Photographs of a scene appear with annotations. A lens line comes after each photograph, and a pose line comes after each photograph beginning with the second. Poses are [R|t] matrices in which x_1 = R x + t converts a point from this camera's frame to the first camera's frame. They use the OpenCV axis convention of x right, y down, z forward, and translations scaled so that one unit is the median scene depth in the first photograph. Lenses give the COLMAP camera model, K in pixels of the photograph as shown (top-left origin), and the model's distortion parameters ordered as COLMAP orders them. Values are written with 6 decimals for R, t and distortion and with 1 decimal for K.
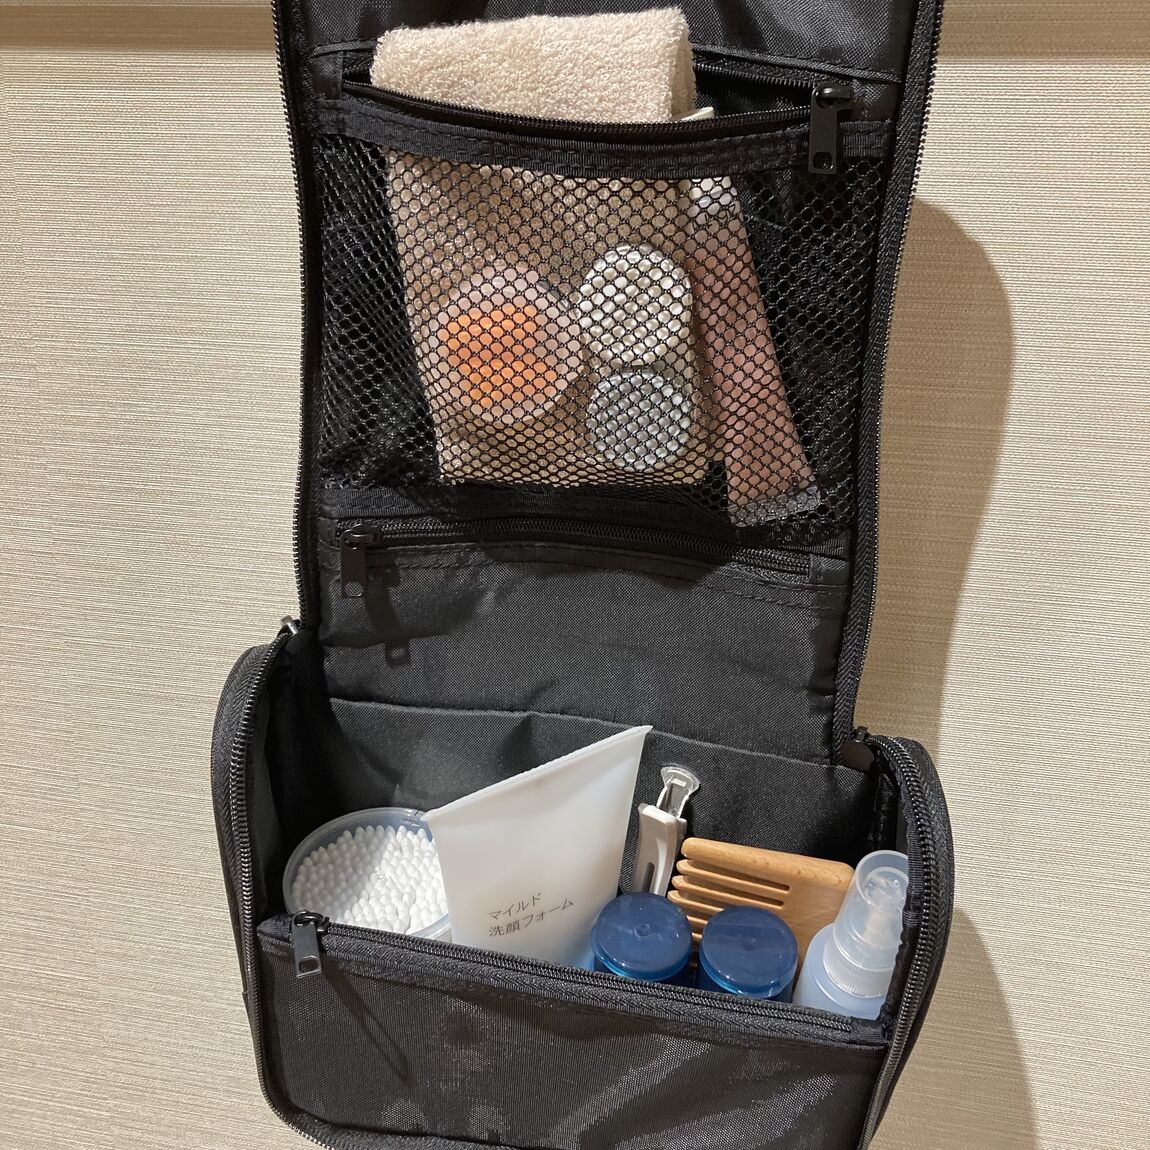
lens RADIAL K [[1163.0, 0, 575.5], [0, 1163.0, 564.4], [0, 0, 1]] dist [0.004793, 0.000000]
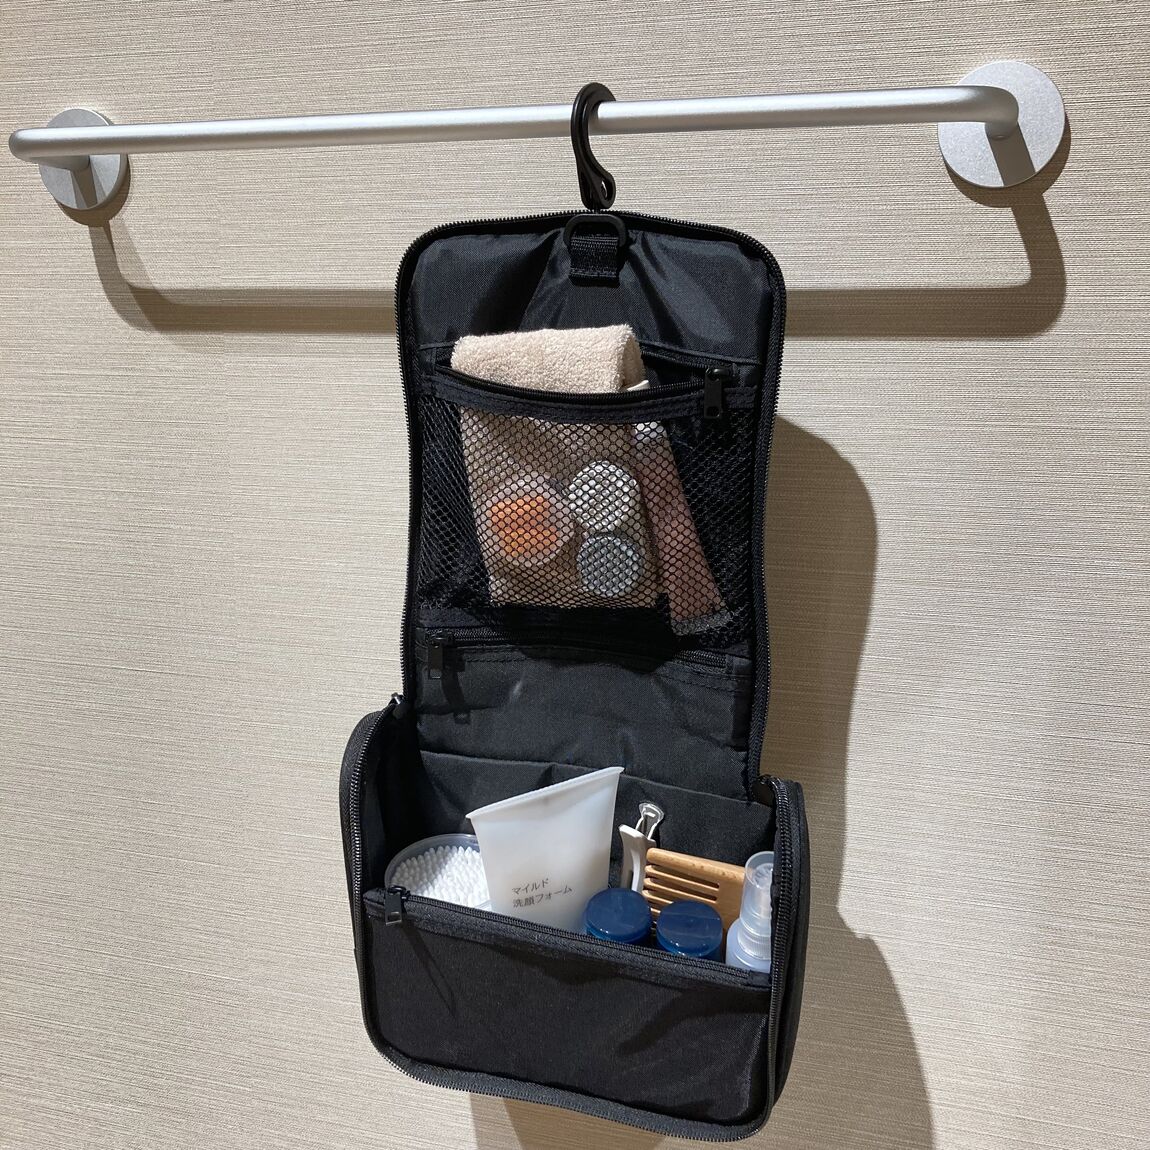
lens RADIAL K [[1329.4, 0, 577.4], [0, 1329.4, 574.0], [0, 0, 1]] dist [0.027037, 0.000000]
pose [[0.990792, 0.009896, -0.135030, 0.247501], [-0.025991, 0.992678, -0.117961, 0.099463], [0.132874, 0.120385, 0.983795, -0.767695]]
